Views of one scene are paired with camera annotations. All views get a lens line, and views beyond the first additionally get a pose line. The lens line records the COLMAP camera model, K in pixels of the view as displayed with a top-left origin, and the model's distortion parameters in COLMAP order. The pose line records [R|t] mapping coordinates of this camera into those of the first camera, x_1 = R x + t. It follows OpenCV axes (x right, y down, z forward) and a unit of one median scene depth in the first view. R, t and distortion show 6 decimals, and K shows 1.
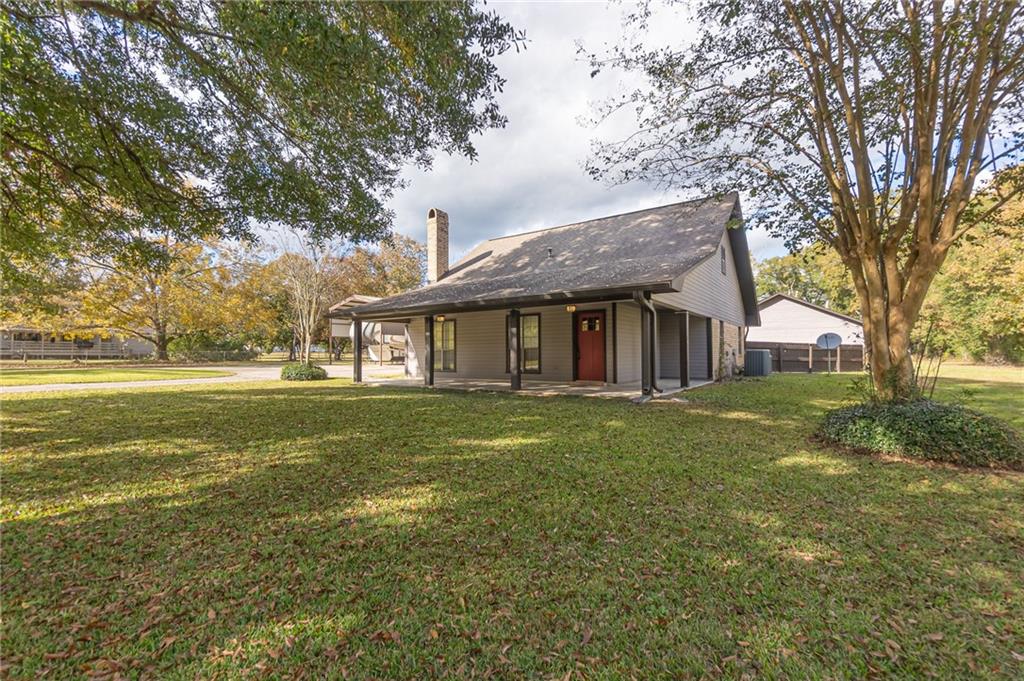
lens RADIAL K [[453.8, 0, 512.0], [0, 453.8, 340.5], [0, 0, 1]] dist [0.000418, 0.000241]
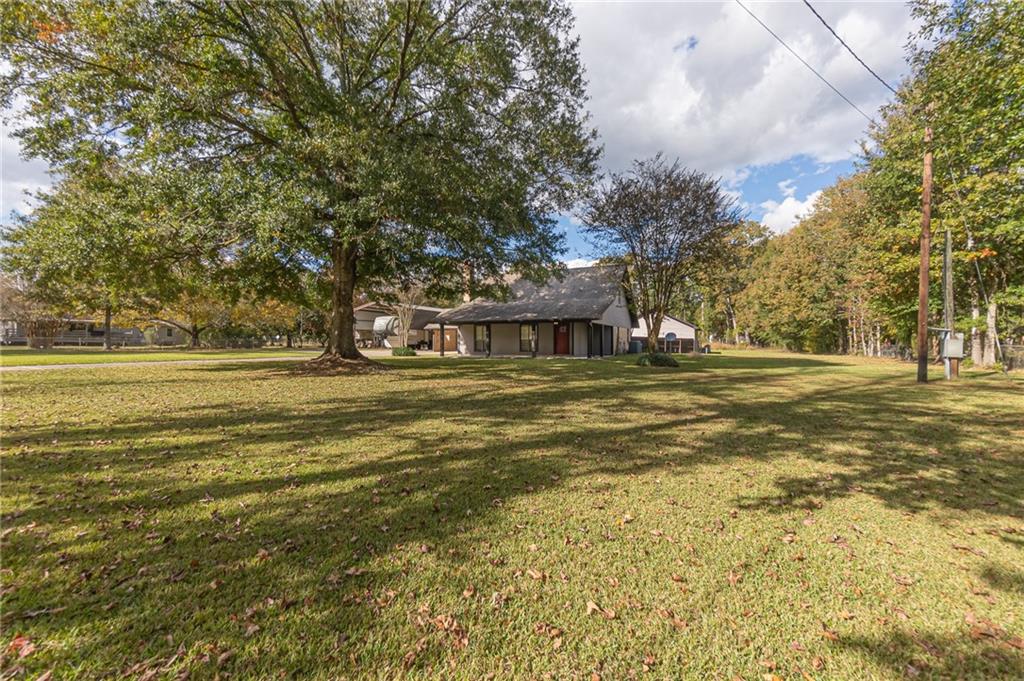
lens RADIAL K [[453.8, 0, 512.0], [0, 453.8, 340.5], [0, 0, 1]] dist [0.000418, 0.000241]
pose [[0.982292, 0.005182, 0.187287, -0.369459], [-0.009566, 0.999701, 0.022510, -0.022297], [-0.187115, -0.023903, 0.982047, -0.869805]]
